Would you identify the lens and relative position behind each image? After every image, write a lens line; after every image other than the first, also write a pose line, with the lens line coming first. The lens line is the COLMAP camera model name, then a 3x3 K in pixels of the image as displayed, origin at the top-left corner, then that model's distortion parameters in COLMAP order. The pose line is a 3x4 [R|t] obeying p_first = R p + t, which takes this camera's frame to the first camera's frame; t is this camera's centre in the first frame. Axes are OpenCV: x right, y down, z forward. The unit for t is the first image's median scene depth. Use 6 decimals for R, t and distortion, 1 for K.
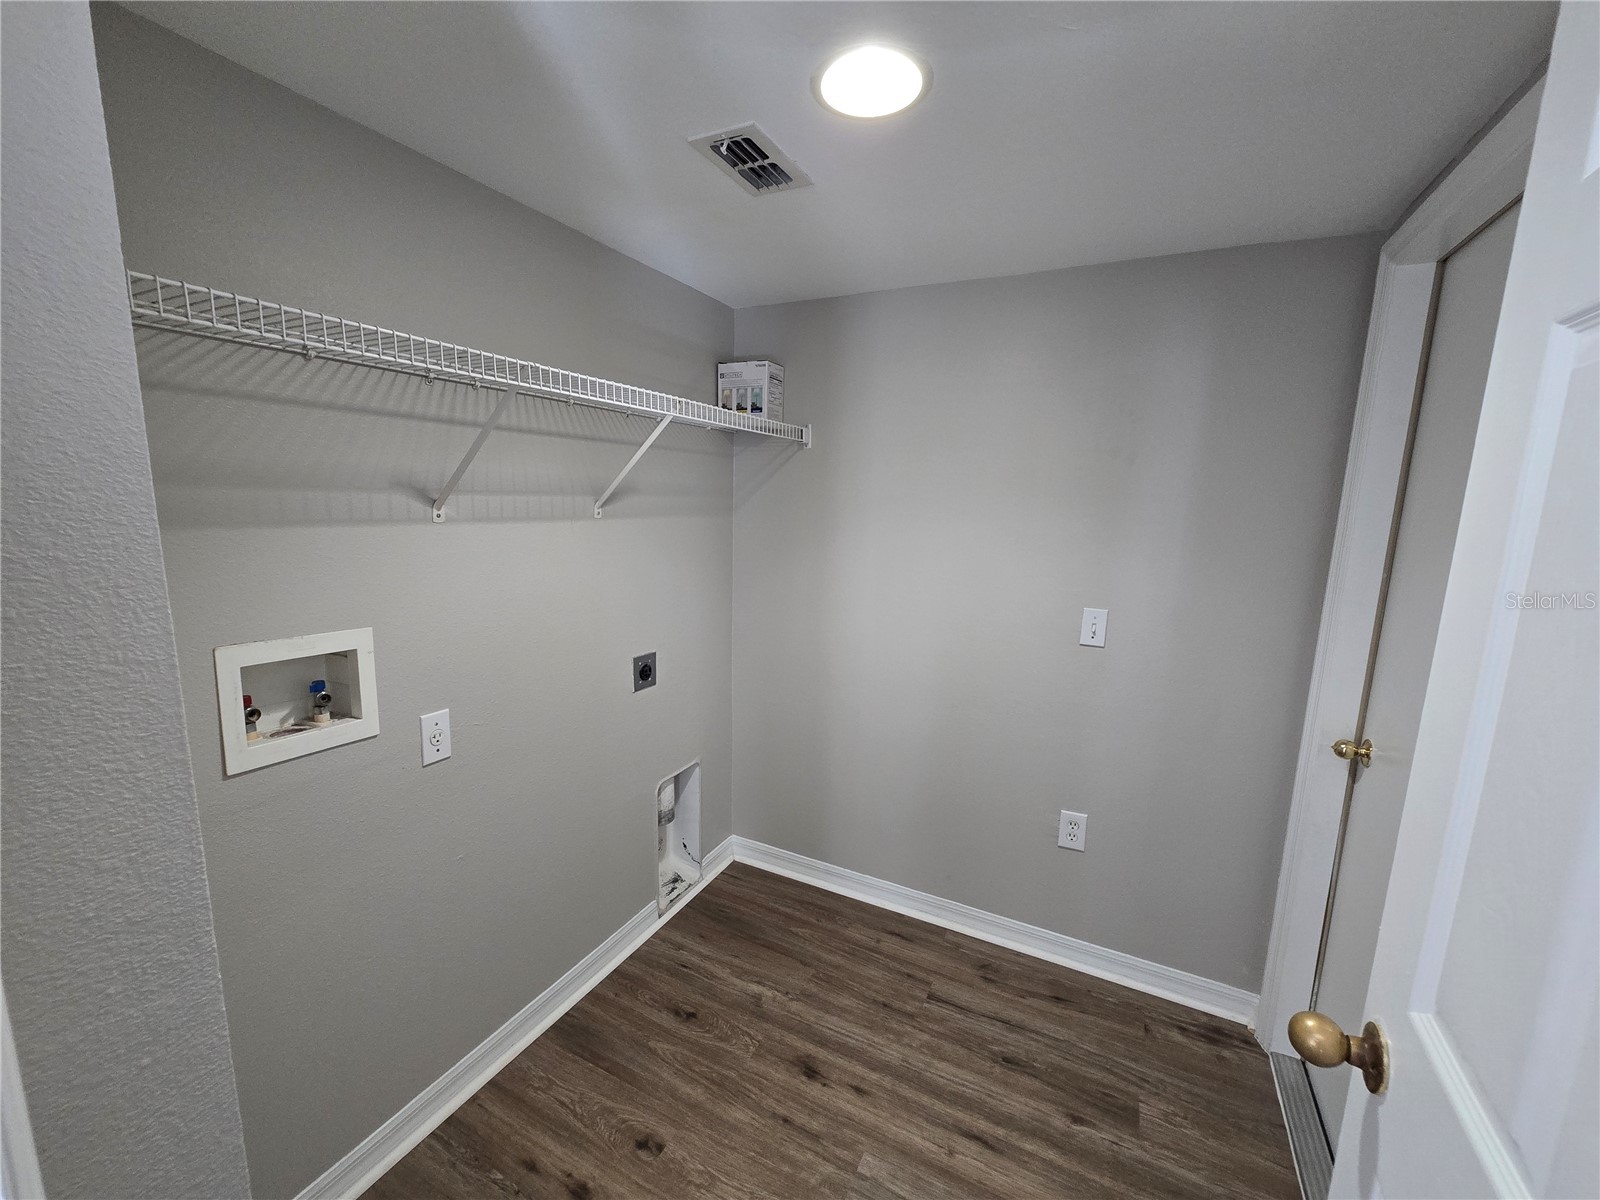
lens RADIAL K [[657.8, 0, 793.2], [0, 657.8, 601.0], [0, 0, 1]] dist [-0.004970, 0.001502]
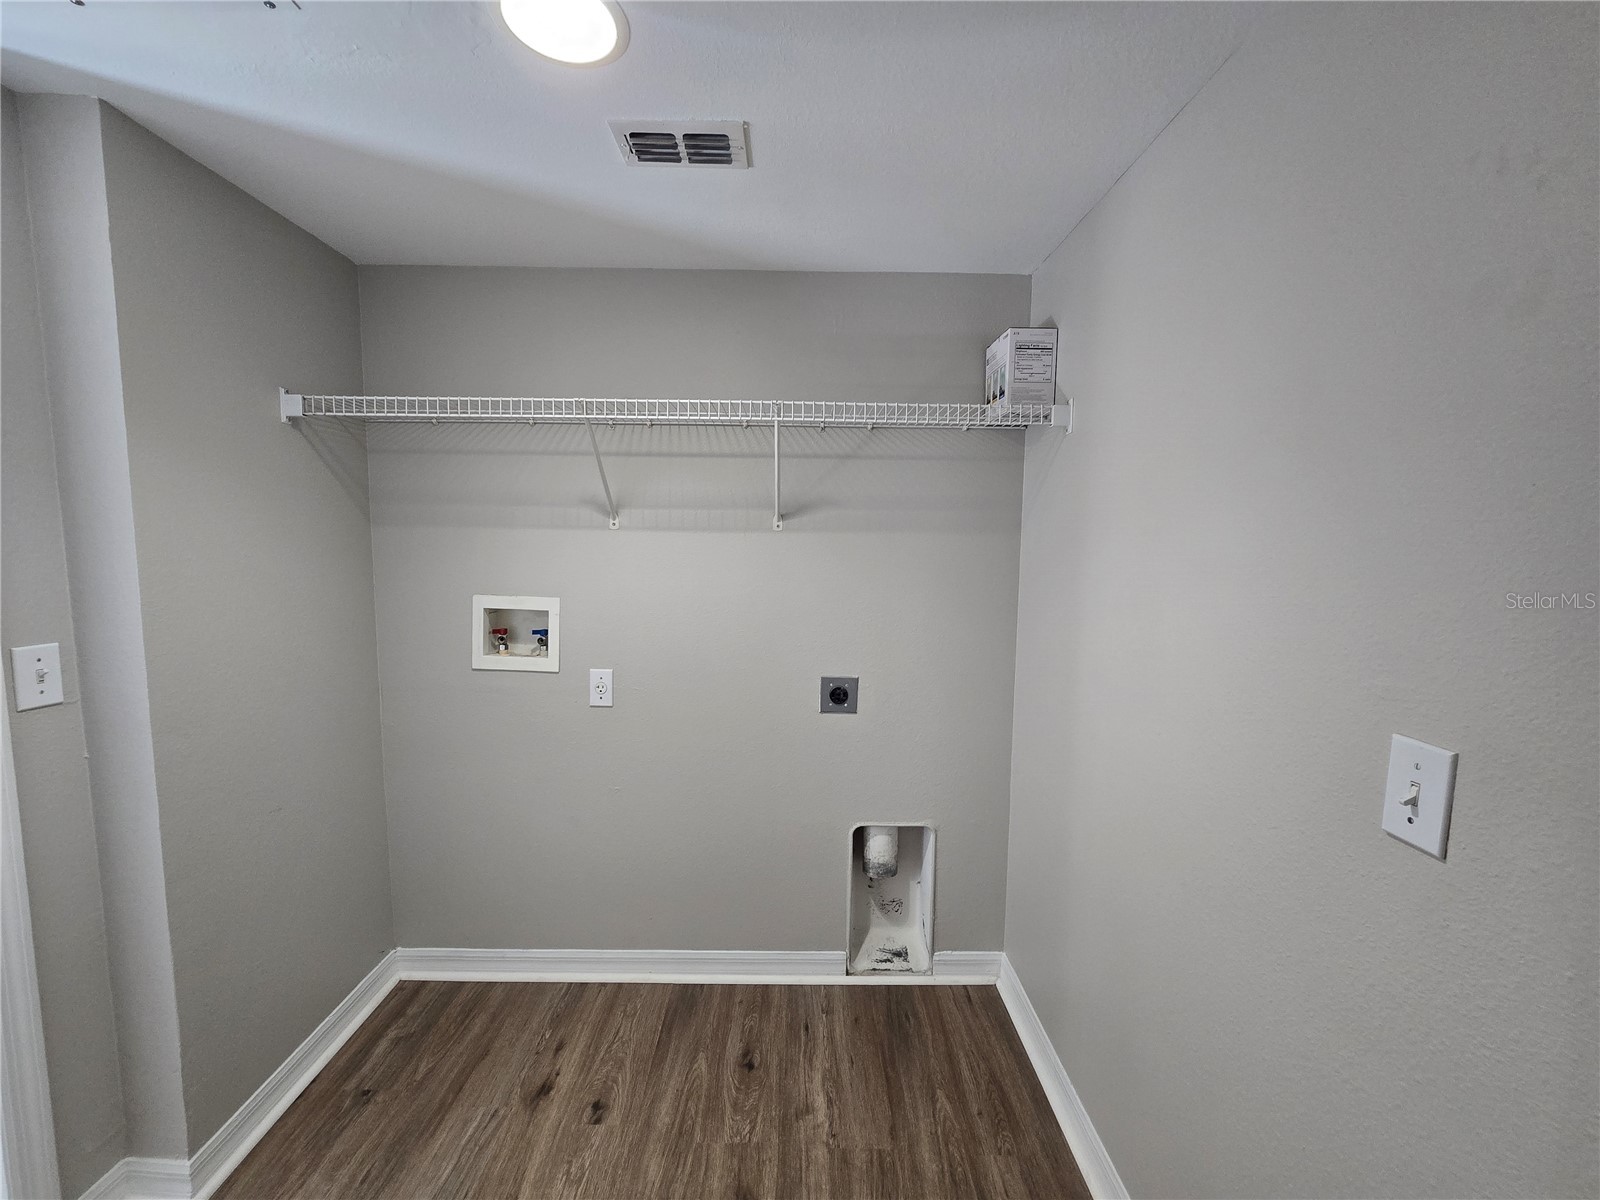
lens RADIAL K [[657.8, 0, 794.0], [0, 657.8, 602.0], [0, 0, 1]] dist [-0.004970, 0.001502]
pose [[0.456752, 0.060422, -0.887540, 0.685666], [-0.139888, 0.990157, -0.004582, -0.013646], [0.878526, 0.126249, 0.460709, 0.587153]]
